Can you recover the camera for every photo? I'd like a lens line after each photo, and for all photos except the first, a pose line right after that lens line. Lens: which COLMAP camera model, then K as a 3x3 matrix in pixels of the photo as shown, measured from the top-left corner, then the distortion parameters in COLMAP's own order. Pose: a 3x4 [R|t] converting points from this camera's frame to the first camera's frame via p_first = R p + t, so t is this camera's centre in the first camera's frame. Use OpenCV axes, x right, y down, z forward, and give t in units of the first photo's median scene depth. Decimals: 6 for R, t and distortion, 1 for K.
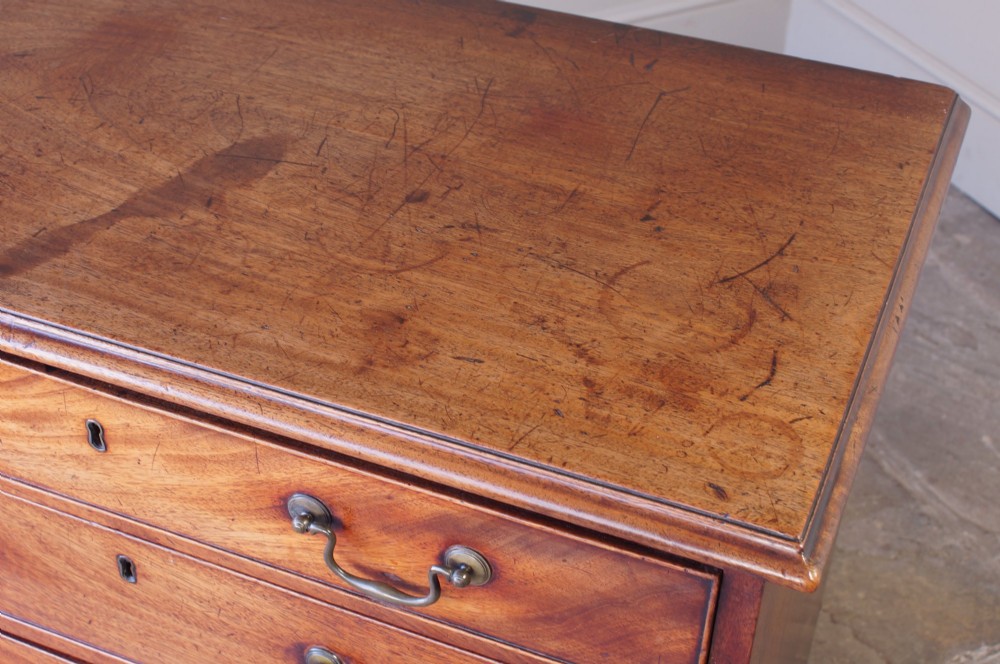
lens RADIAL K [[1499.0, 0, 480.3], [0, 1499.0, 345.7], [0, 0, 1]] dist [-0.053394, 0.000000]
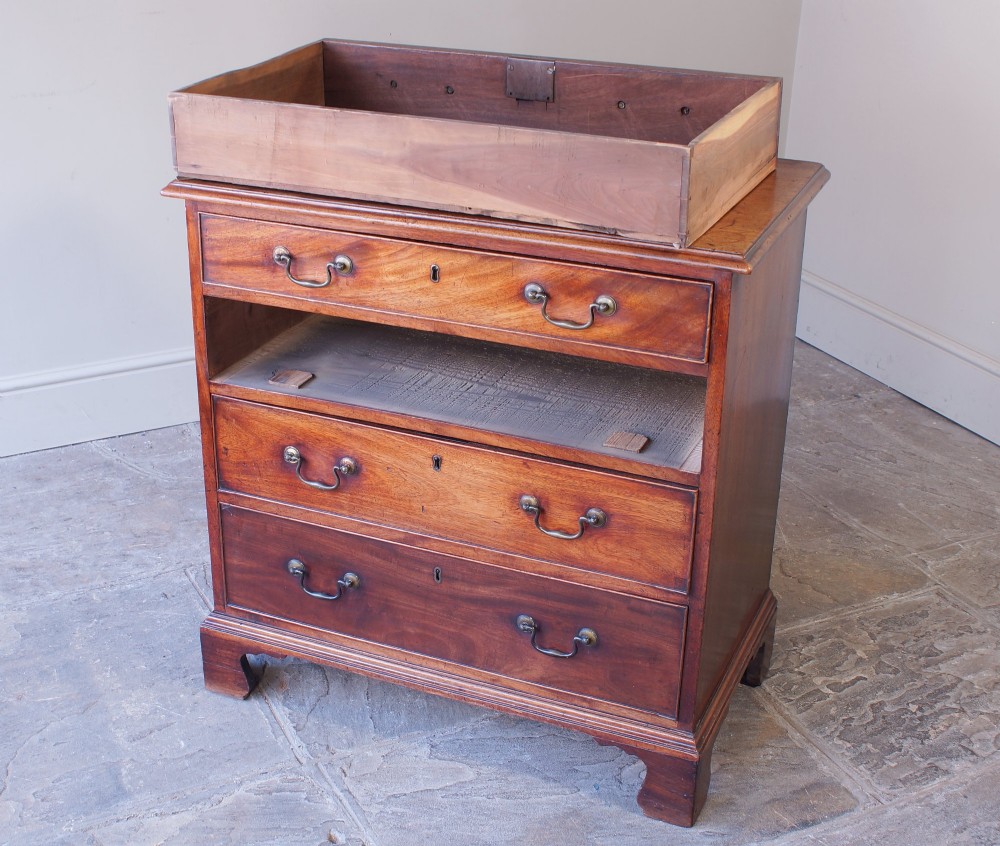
lens RADIAL K [[1472.5, 0, 465.0], [0, 1472.5, 454.8], [0, 0, 1]] dist [-0.084175, 0.000000]
pose [[0.999753, 0.001412, -0.022196, -0.169994], [-0.006383, 0.974217, -0.225522, 0.857581], [0.021305, 0.225608, 0.973985, -1.132954]]
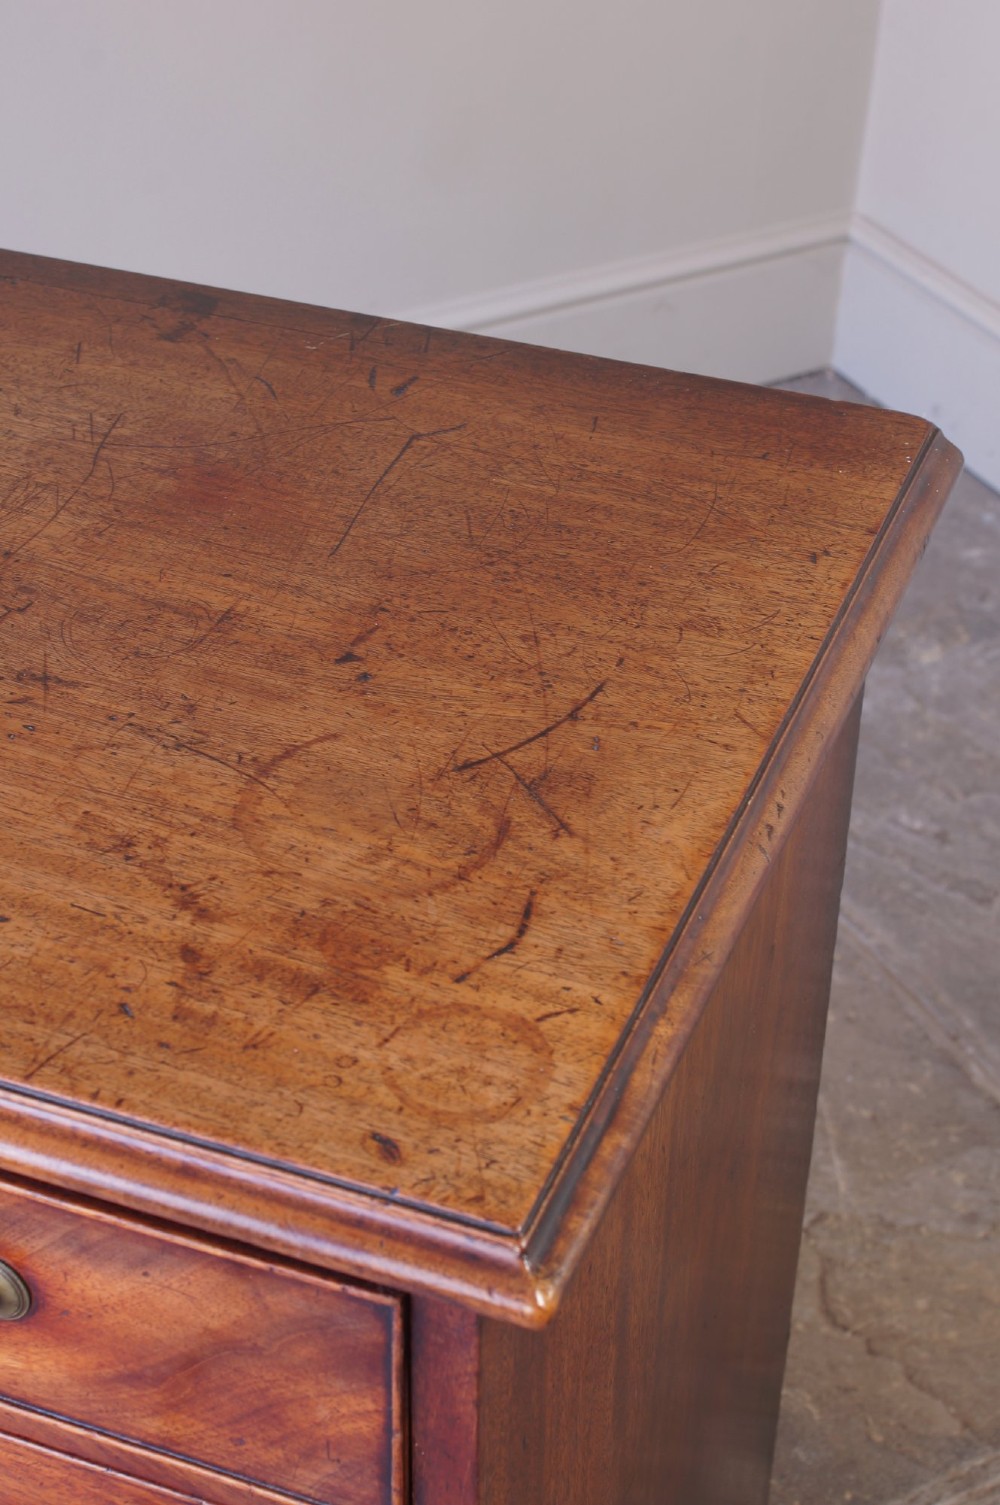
lens RADIAL K [[2599.6, 0, 488.0], [0, 2599.6, 760.2], [0, 0, 1]] dist [-0.022834, 0.000000]
pose [[0.999598, -0.016216, 0.023262, 0.152785], [0.017129, 0.999070, -0.039567, -0.007204], [-0.022598, 0.039949, 0.998946, 0.019096]]
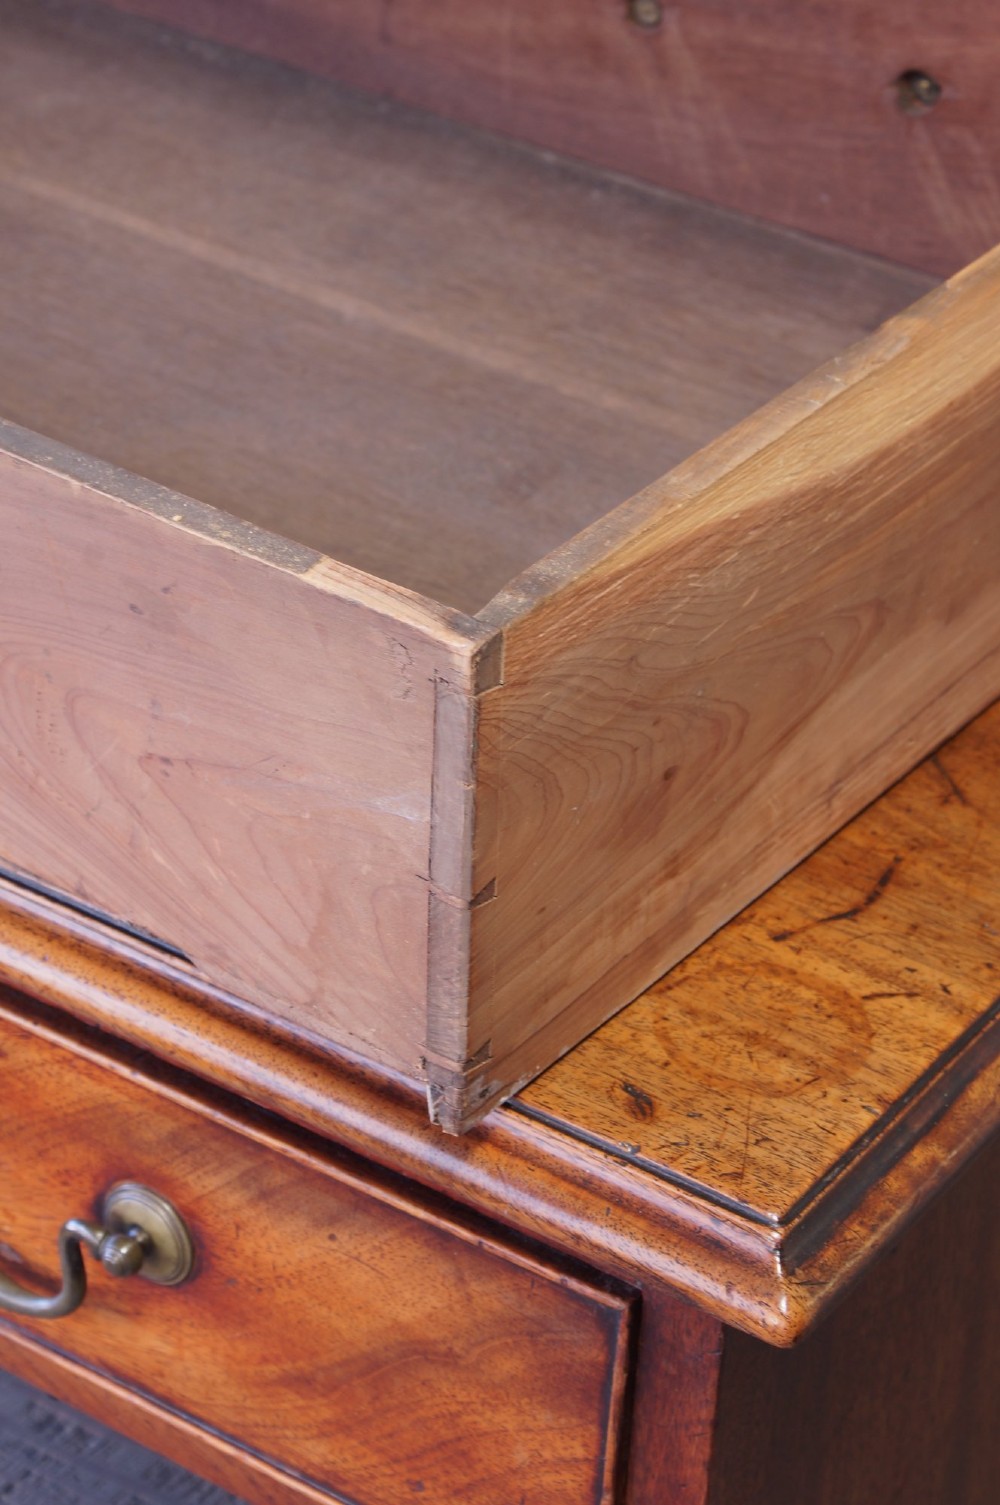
lens RADIAL K [[3774.7, 0, 497.0], [0, 3774.7, 750.6], [0, 0, 1]] dist [0.076943, 0.000000]
pose [[0.978919, 0.136189, -0.152217, 0.238176], [-0.151874, 0.983665, -0.096626, 0.094768], [0.136571, 0.117707, 0.983612, -0.112429]]
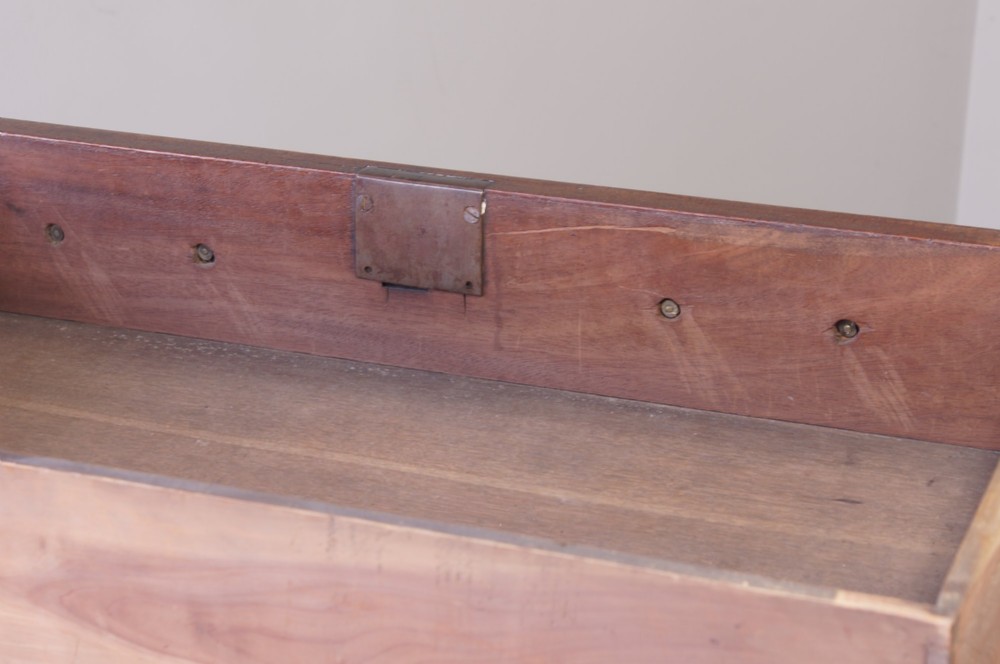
lens RADIAL K [[2508.1, 0, 494.9], [0, 2508.1, 333.5], [0, 0, 1]] dist [0.076943, 0.000000]
pose [[0.998254, -0.027771, 0.052130, -0.150586], [0.042408, 0.951315, -0.305289, 0.188882], [-0.041113, 0.306967, 0.950832, -0.299344]]
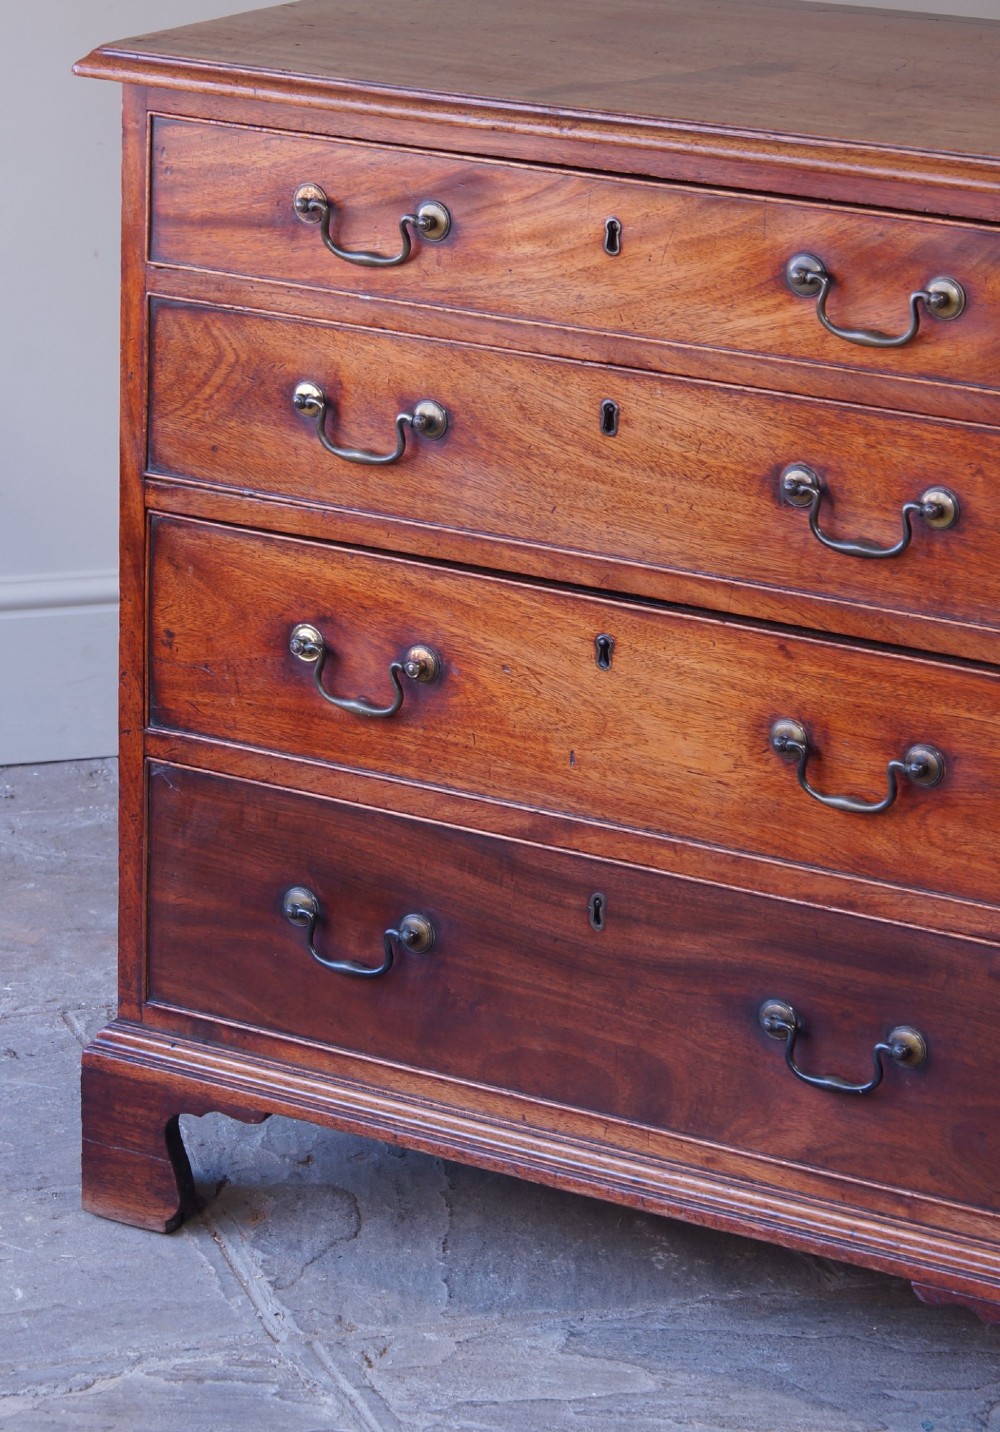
lens RADIAL K [[4884.3, 0, 424.6], [0, 4884.3, 621.7], [0, 0, 1]] dist [0.125022, 0.000000]
pose [[0.986078, 0.049914, -0.158617, 0.197168], [-0.106919, 0.920876, -0.374908, 1.749169], [0.127353, 0.386648, 0.913392, -2.273214]]
